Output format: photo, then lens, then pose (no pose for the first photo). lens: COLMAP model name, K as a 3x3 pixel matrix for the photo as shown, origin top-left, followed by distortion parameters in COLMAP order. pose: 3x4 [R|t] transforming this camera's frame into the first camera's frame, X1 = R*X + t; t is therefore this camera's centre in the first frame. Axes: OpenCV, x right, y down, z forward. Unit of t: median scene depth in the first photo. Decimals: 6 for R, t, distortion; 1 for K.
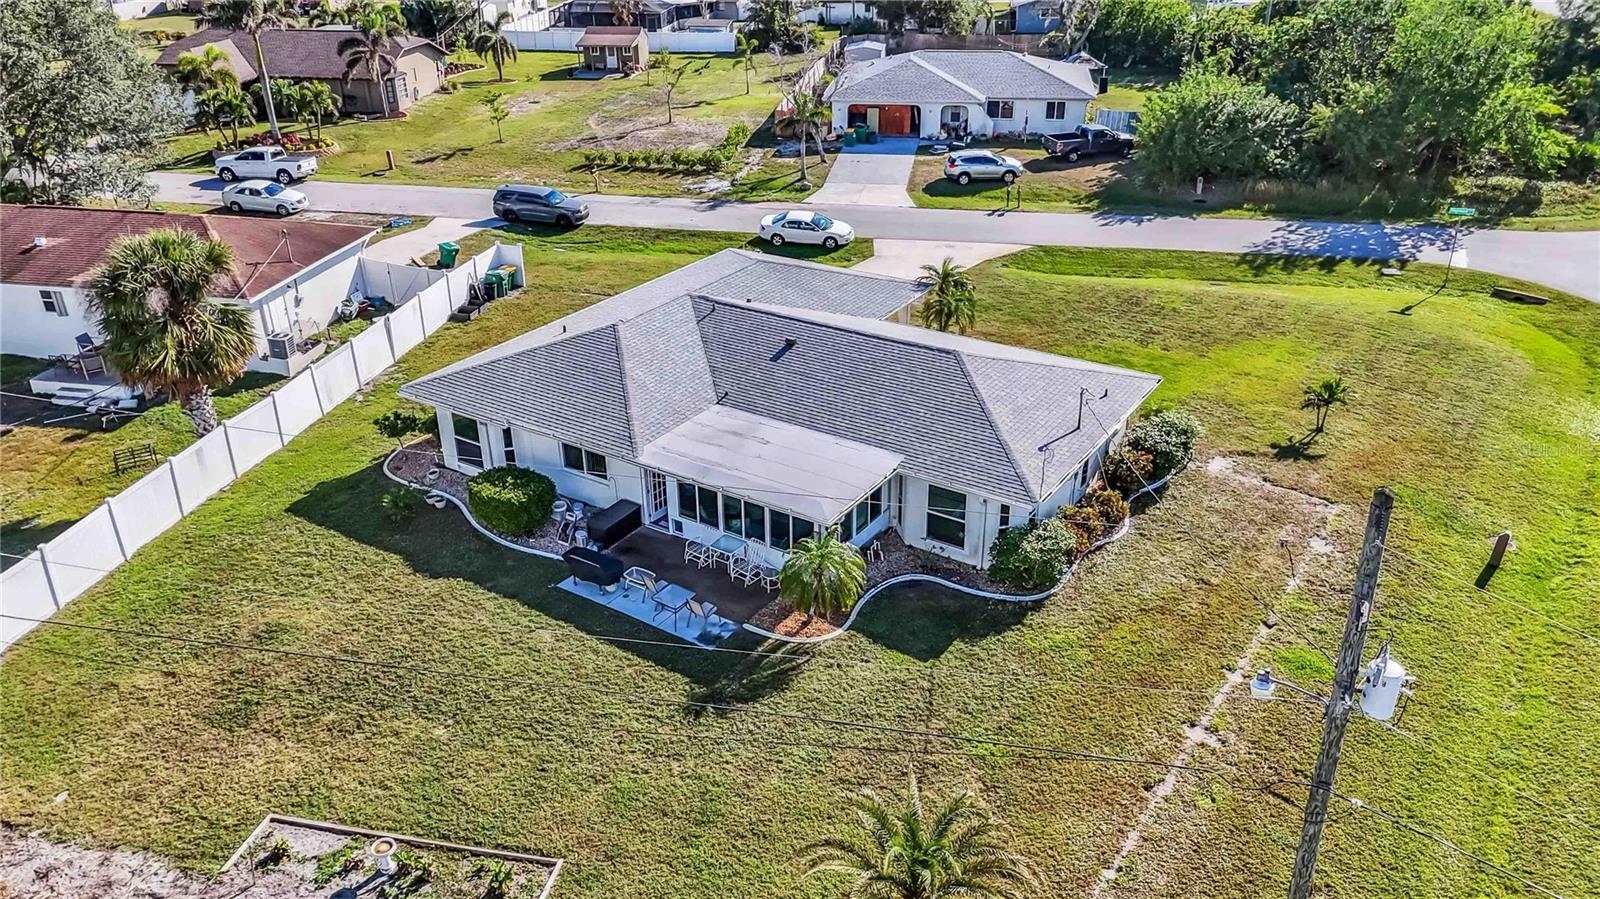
lens RADIAL K [[1181.6, 0, 800.0], [0, 1181.6, 449.5], [0, 0, 1]] dist [0.066245, -0.068893]
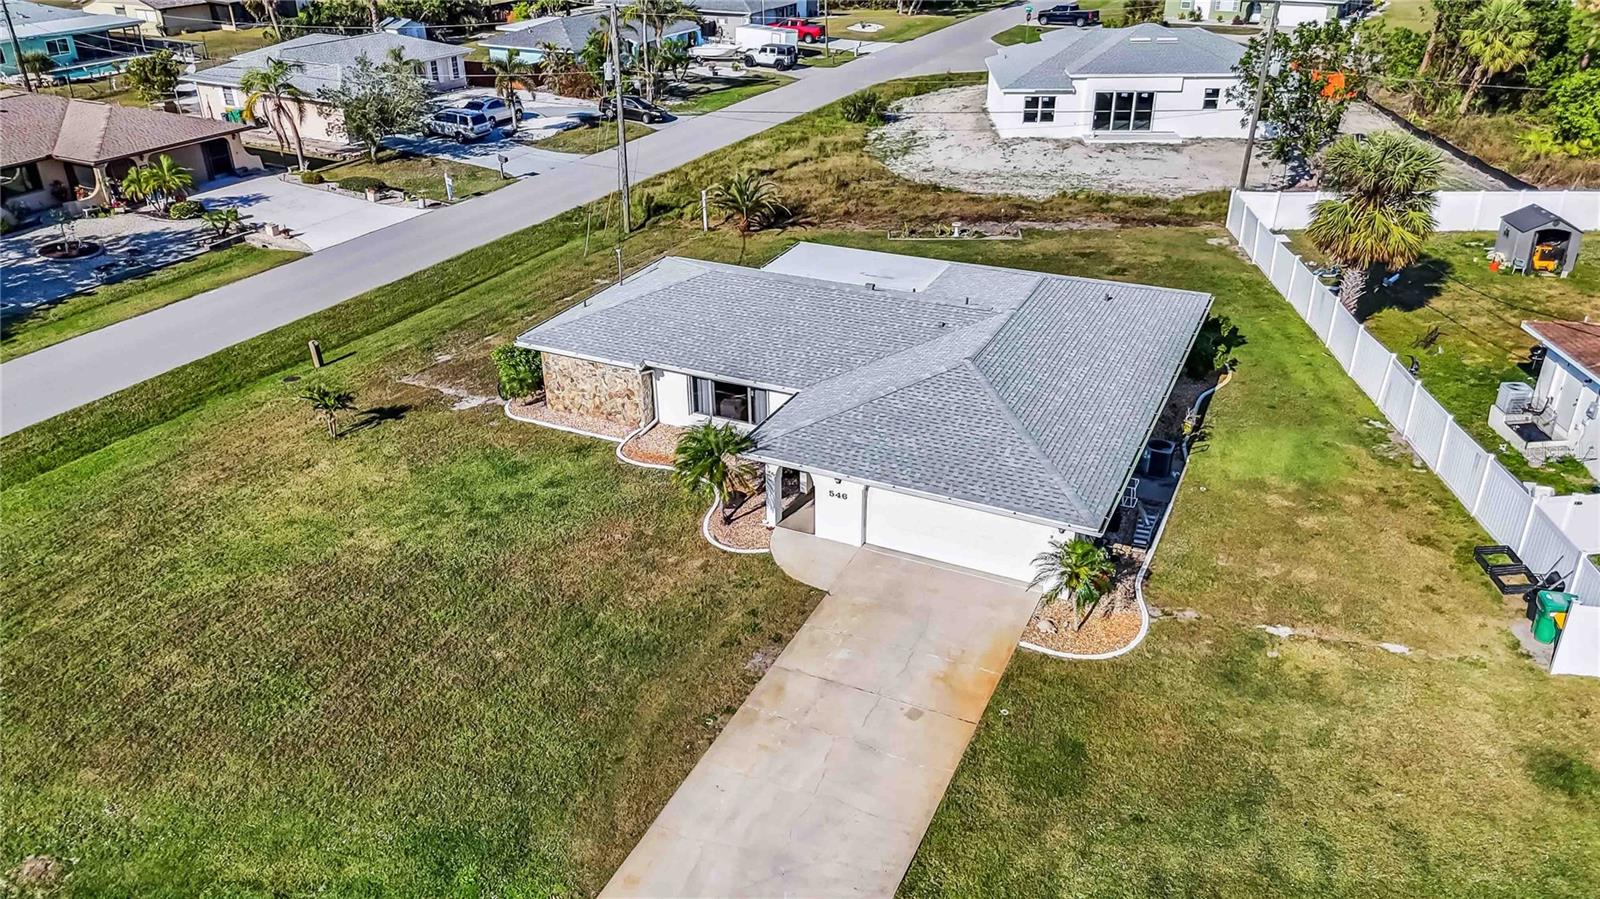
lens RADIAL K [[1181.6, 0, 800.0], [0, 1181.6, 449.5], [0, 0, 1]] dist [0.066245, -0.068893]
pose [[-0.989510, 0.084683, -0.117040, 0.196435], [-0.045200, 0.588011, 0.807589, -0.885883], [0.137210, 0.804408, -0.578016, 1.784128]]
